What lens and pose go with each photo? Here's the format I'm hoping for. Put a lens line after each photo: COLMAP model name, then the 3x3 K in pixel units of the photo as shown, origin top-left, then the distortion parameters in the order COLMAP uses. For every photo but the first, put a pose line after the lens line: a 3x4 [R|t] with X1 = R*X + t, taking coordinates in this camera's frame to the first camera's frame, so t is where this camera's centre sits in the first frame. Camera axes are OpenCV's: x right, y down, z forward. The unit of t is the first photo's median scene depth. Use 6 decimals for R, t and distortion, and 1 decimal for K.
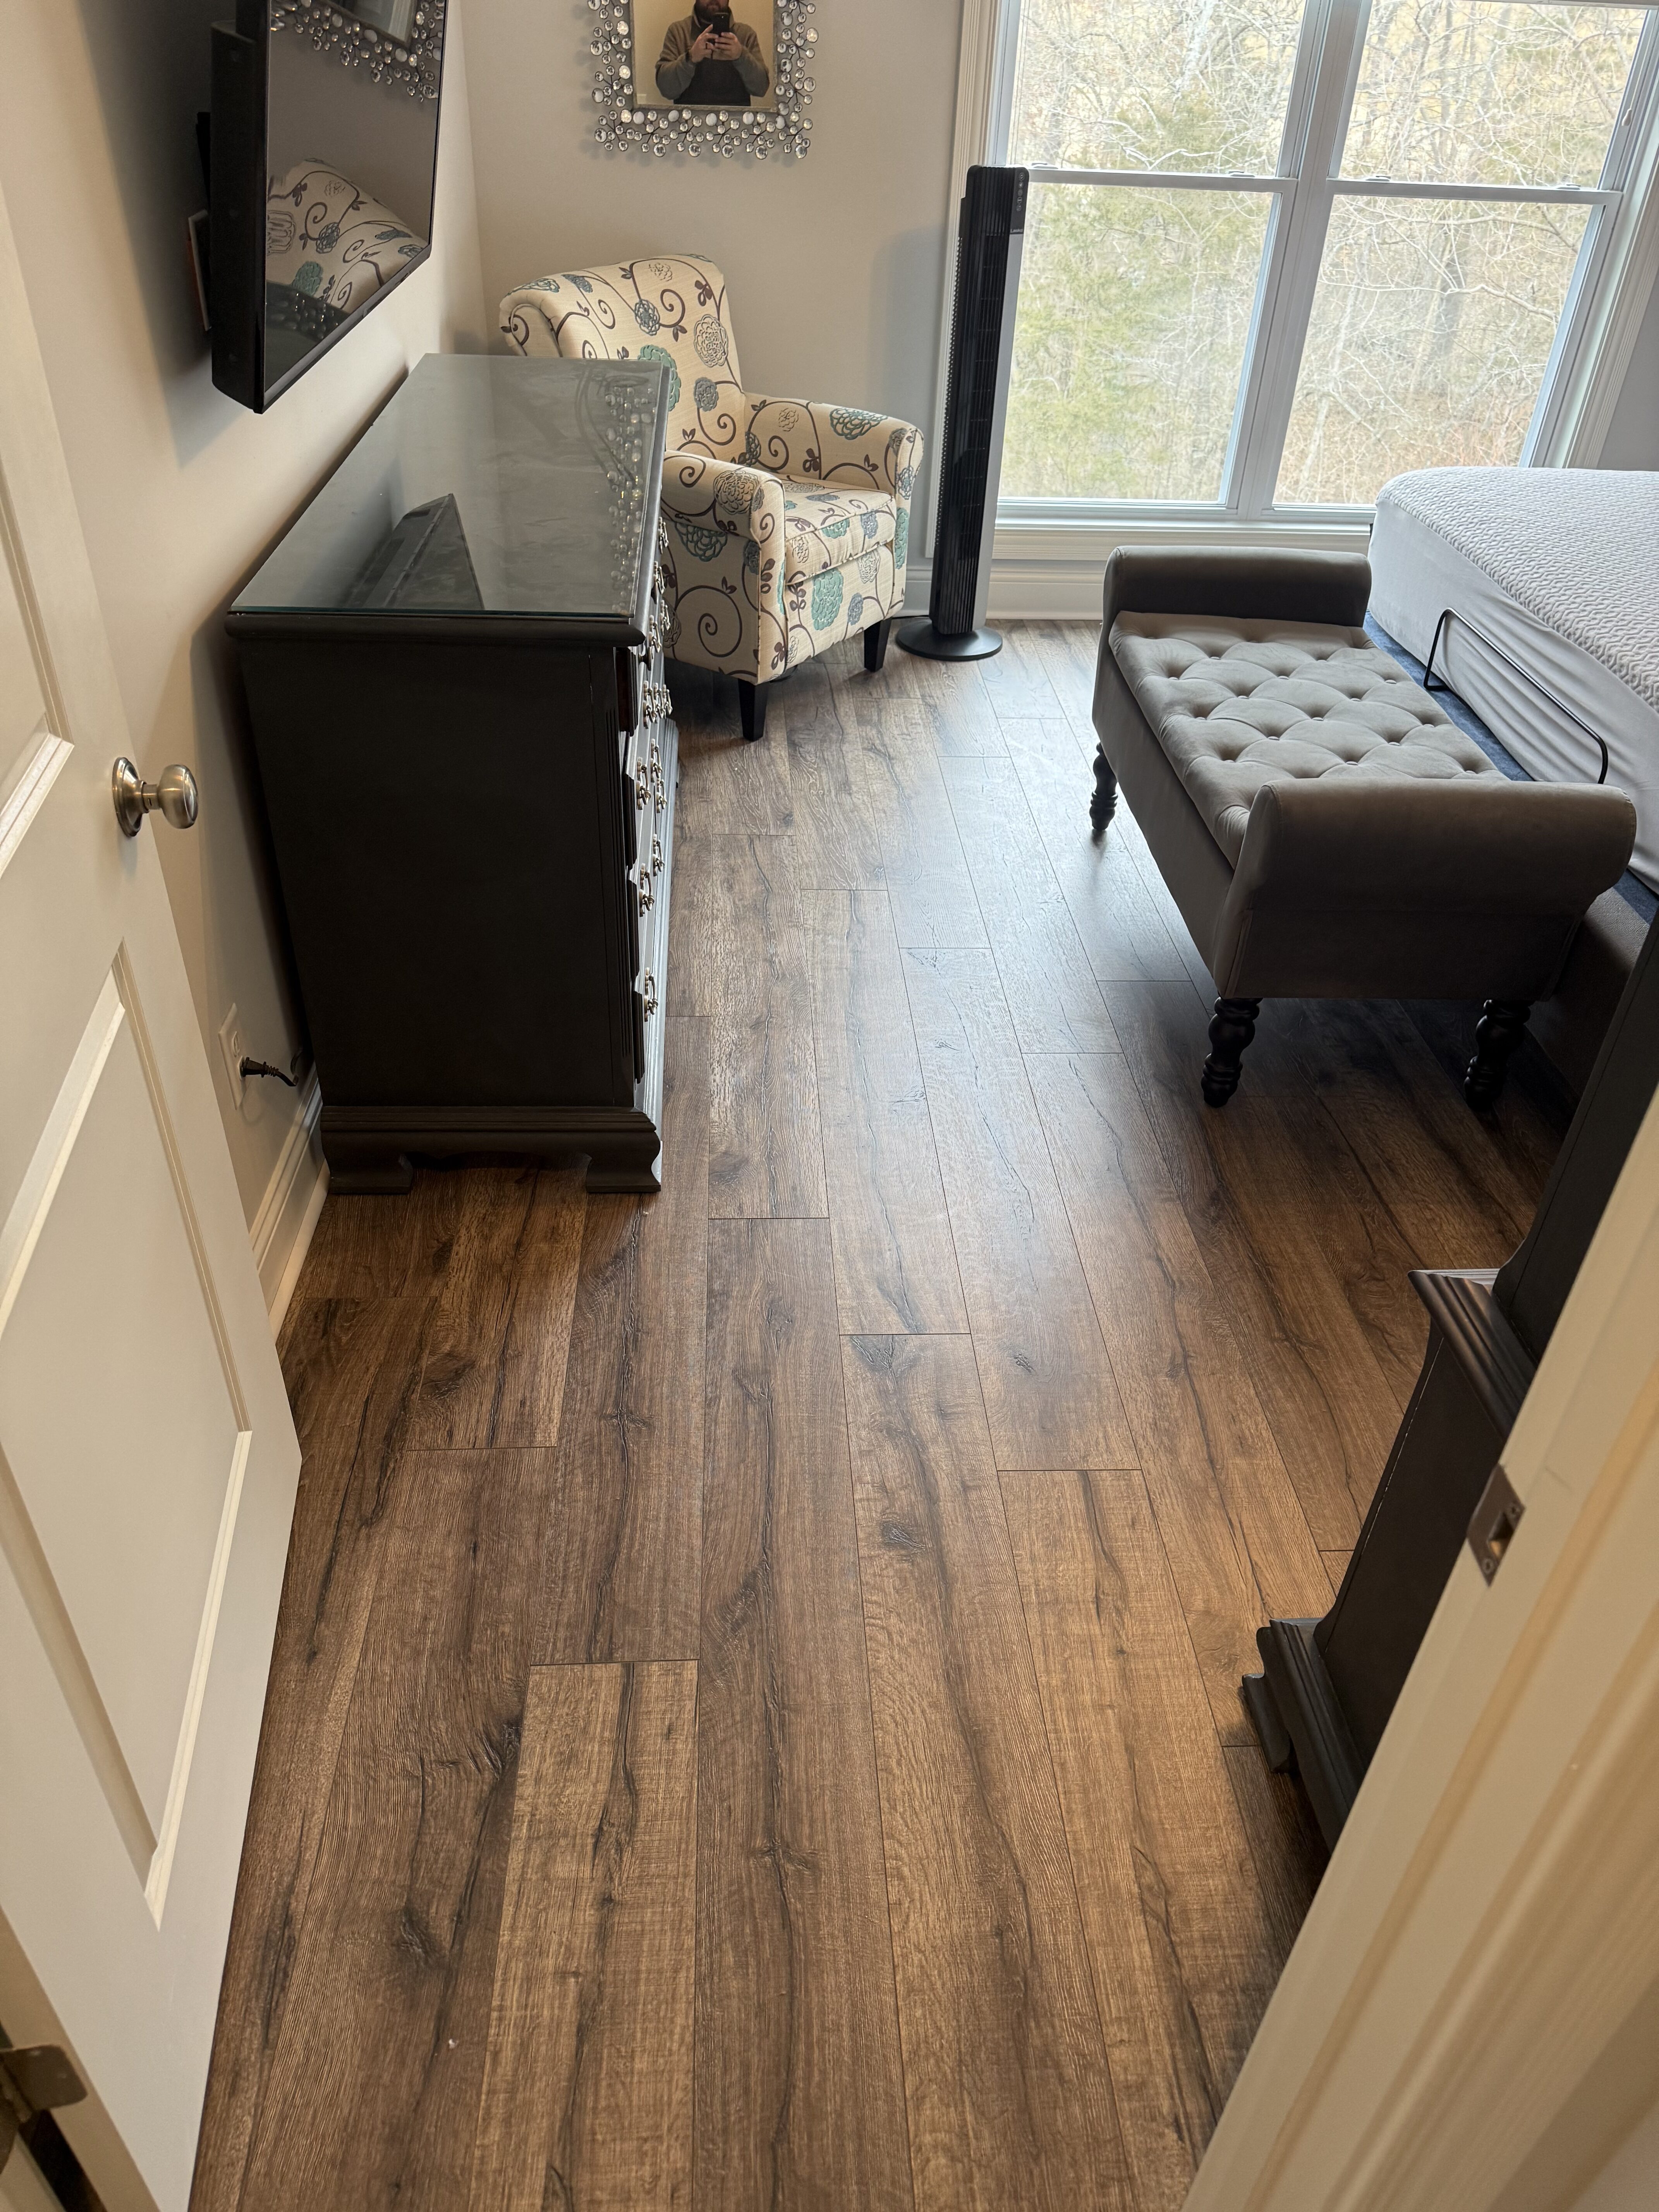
lens RADIAL K [[1561.7, 0, 829.5], [0, 1561.7, 1106.0], [0, 0, 1]] dist [0.119646, -0.210067]
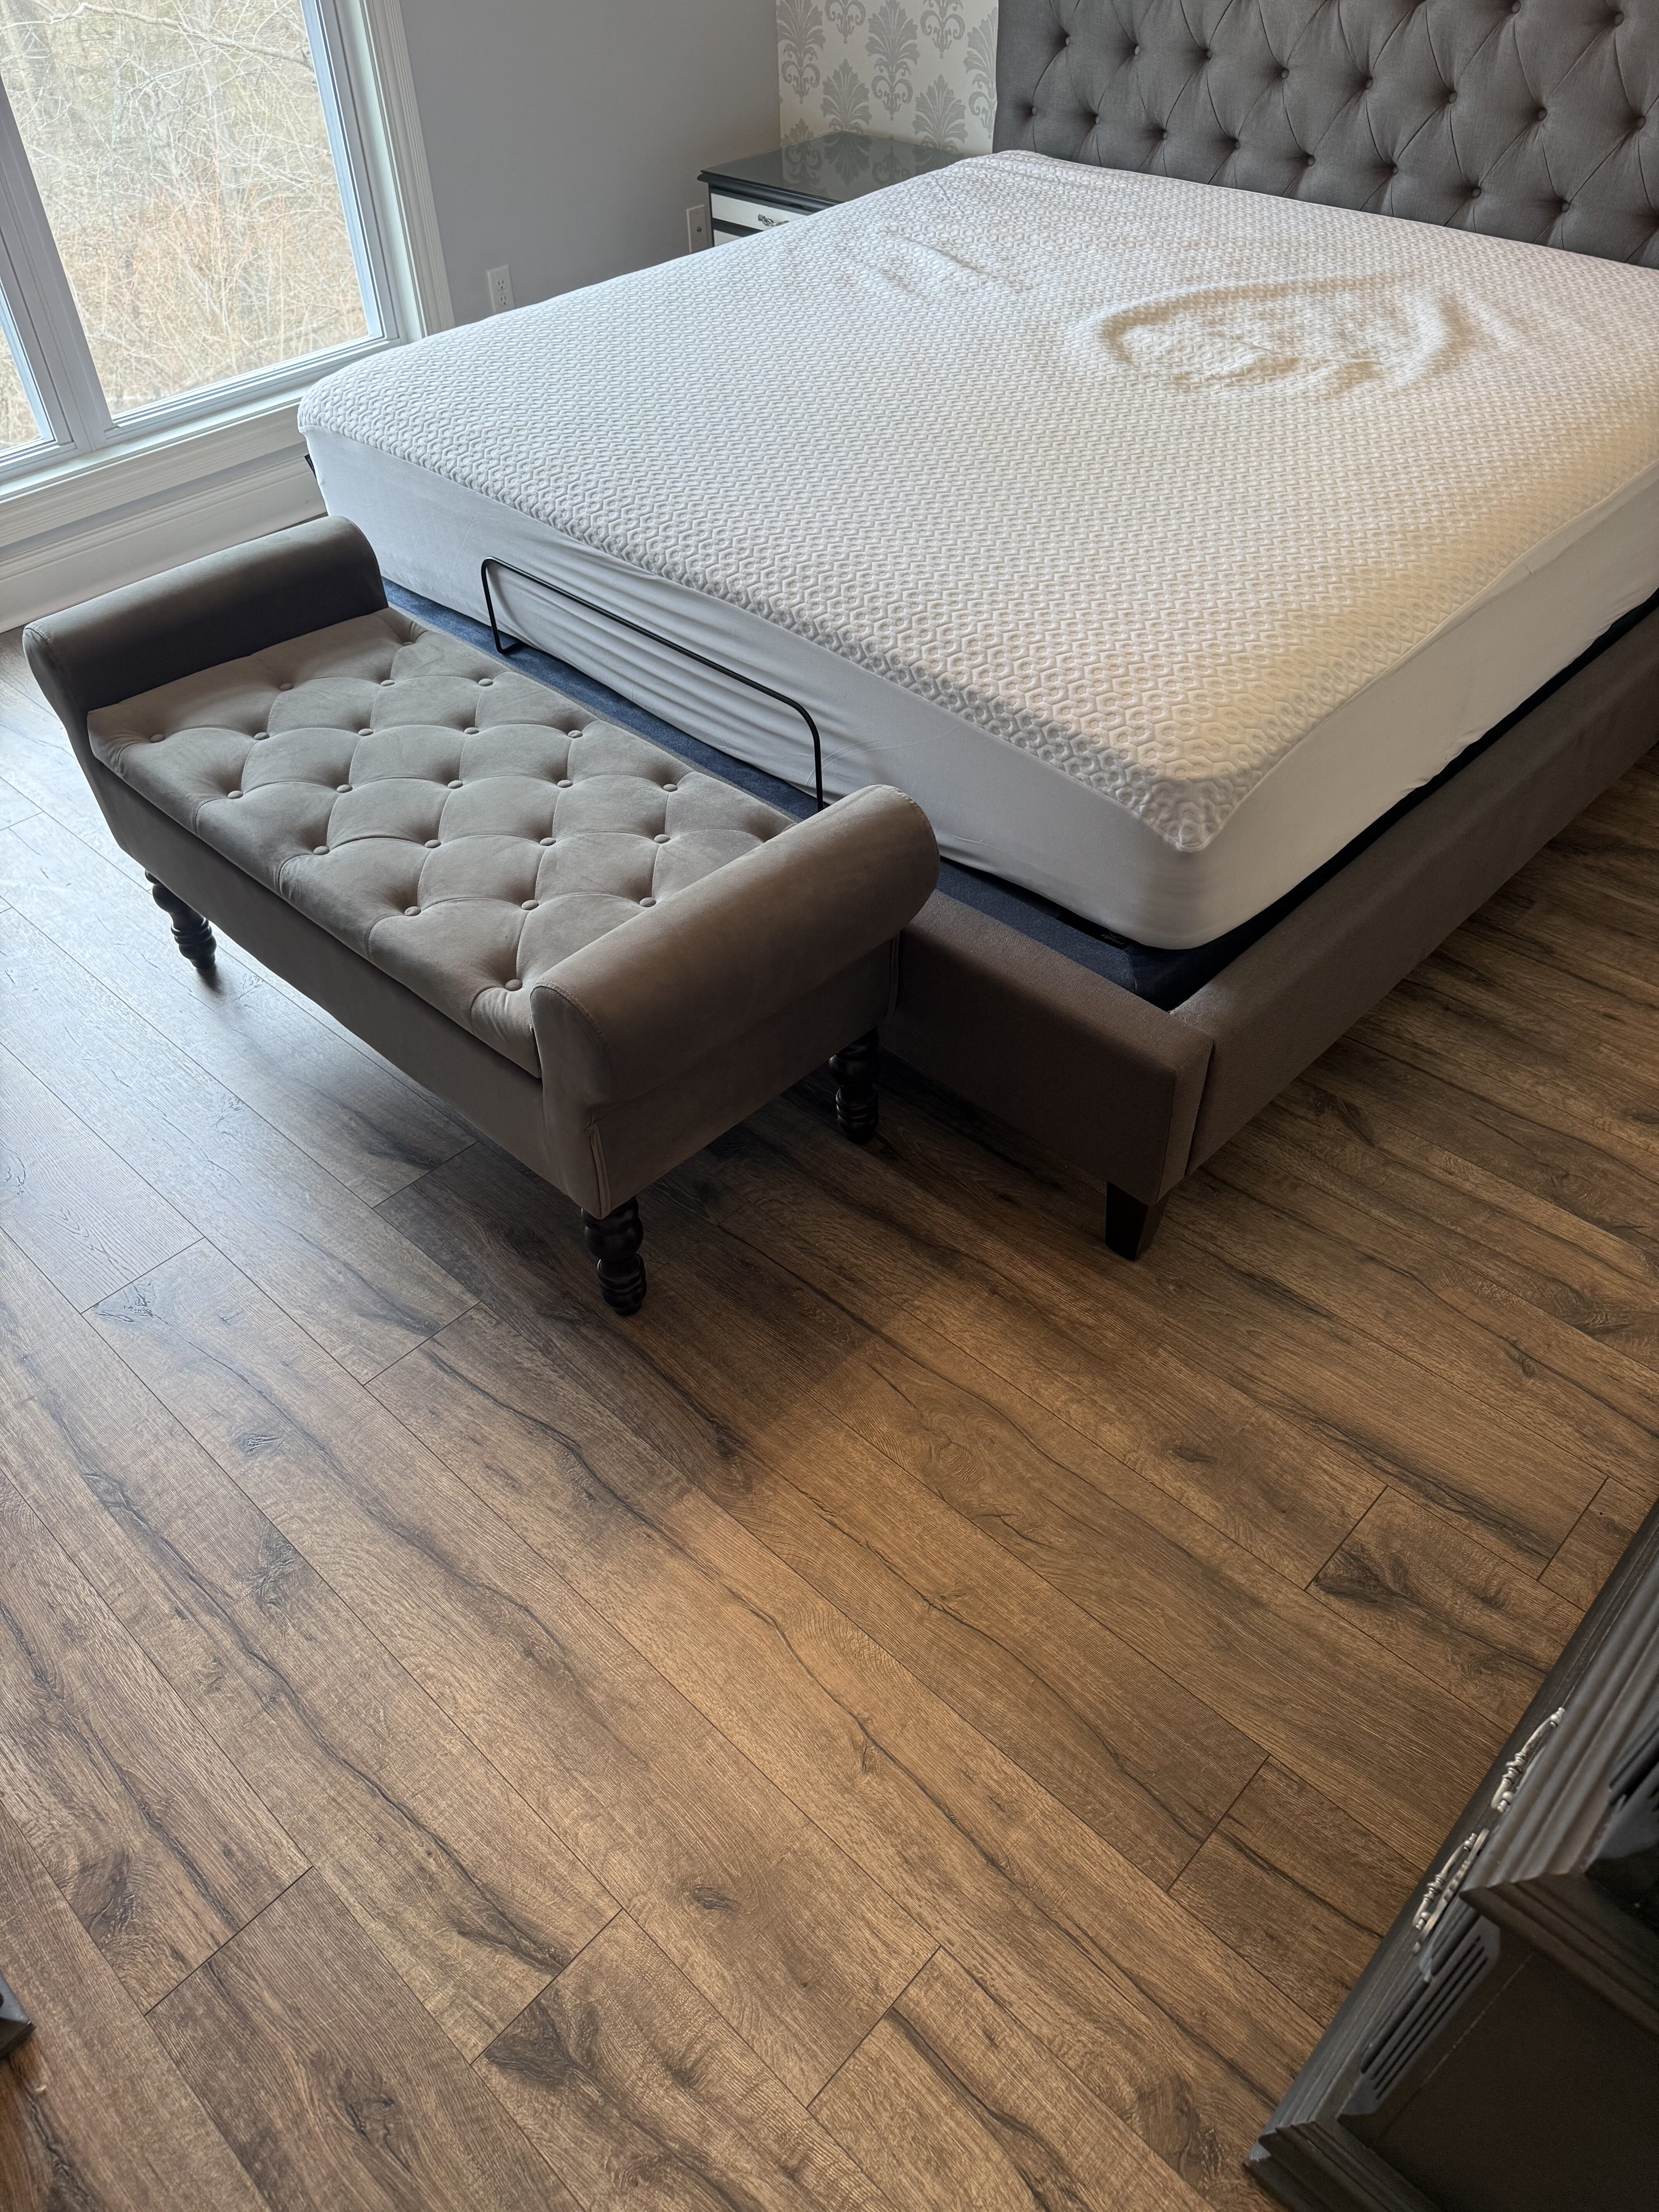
lens RADIAL K [[1537.3, 0, 829.5], [0, 1537.3, 1106.0], [0, 0, 1]] dist [0.036509, -0.033939]
pose [[0.722287, -0.517791, 0.458468, 0.018614], [0.438298, 0.855505, 0.275692, -0.229560], [-0.534973, 0.001817, 0.844867, 0.270981]]
